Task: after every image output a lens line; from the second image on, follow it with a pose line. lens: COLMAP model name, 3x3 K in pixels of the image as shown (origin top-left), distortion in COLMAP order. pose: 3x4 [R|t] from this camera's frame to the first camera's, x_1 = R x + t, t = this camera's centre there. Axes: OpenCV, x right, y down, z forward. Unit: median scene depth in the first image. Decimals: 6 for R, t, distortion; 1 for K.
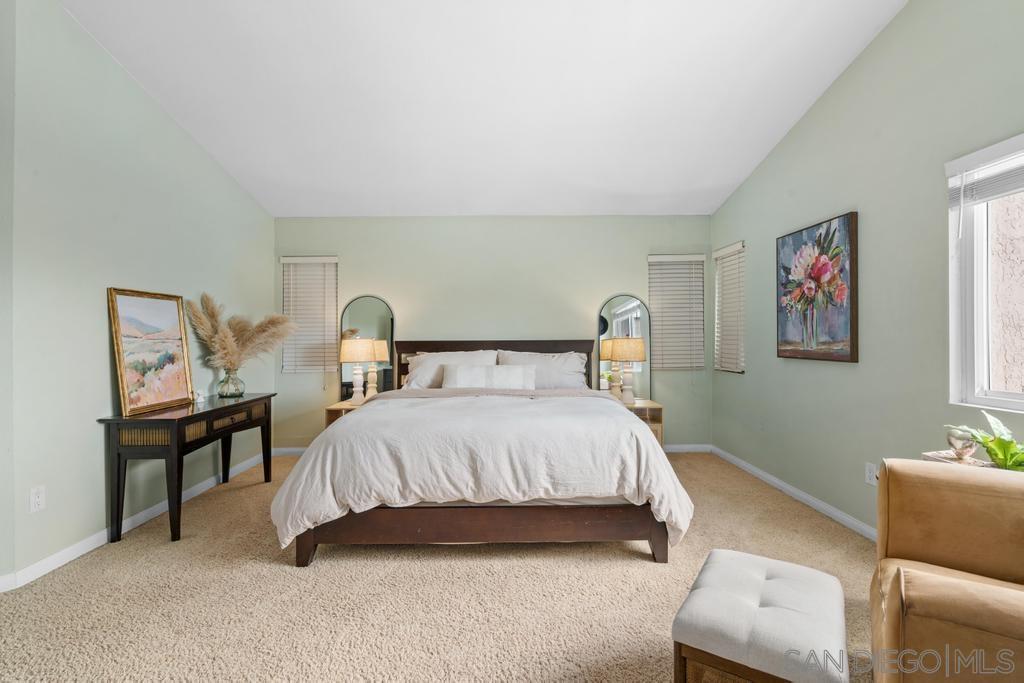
lens RADIAL K [[457.1, 0, 510.6], [0, 457.1, 335.7], [0, 0, 1]] dist [0.000220, 0.000207]
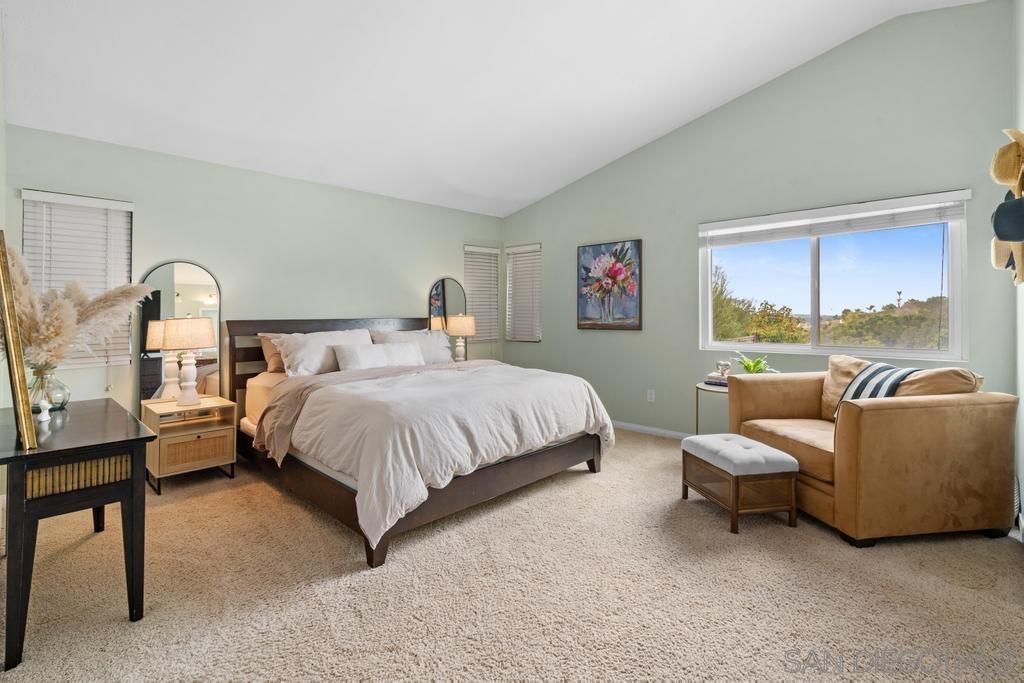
lens RADIAL K [[460.8, 0, 513.1], [0, 460.8, 310.6], [0, 0, 1]] dist [-0.000773, -0.000148]
pose [[0.722749, 0.005355, 0.691090, -0.686027], [-0.000520, 0.999974, -0.007206, -0.000696], [-0.691111, 0.004849, 0.722732, 0.107836]]
